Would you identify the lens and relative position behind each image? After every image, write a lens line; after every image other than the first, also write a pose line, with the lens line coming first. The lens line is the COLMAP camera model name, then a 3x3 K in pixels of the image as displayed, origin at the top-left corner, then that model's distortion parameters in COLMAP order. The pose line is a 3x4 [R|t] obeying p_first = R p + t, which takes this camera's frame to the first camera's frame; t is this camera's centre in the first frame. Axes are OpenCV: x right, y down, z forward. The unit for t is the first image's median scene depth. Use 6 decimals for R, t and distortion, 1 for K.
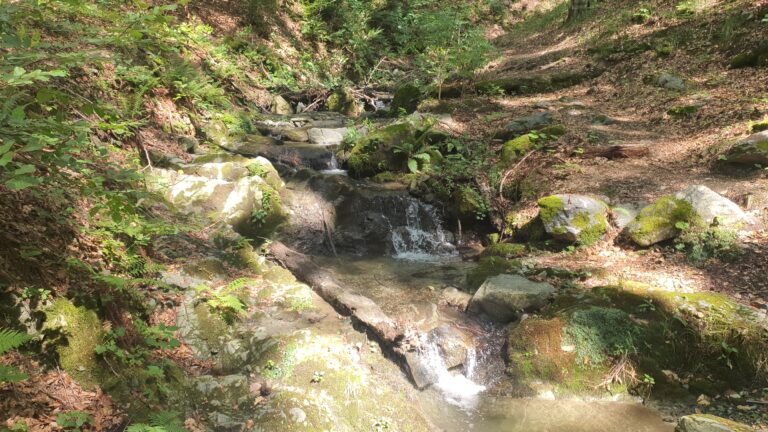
lens RADIAL K [[553.7, 0, 378.6], [0, 553.7, 218.1], [0, 0, 1]] dist [-0.004029, -0.011802]
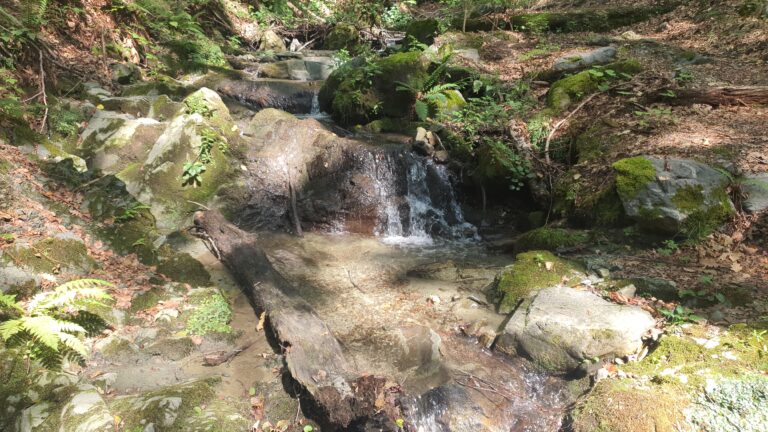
lens RADIAL K [[553.7, 0, 390.0], [0, 553.7, 216.9], [0, 0, 1]] dist [-0.004029, -0.011802]
pose [[0.999043, 0.042708, -0.009470, 0.036767], [-0.042073, 0.997352, 0.059313, 0.001669], [0.011979, -0.058858, 0.998194, 0.306834]]
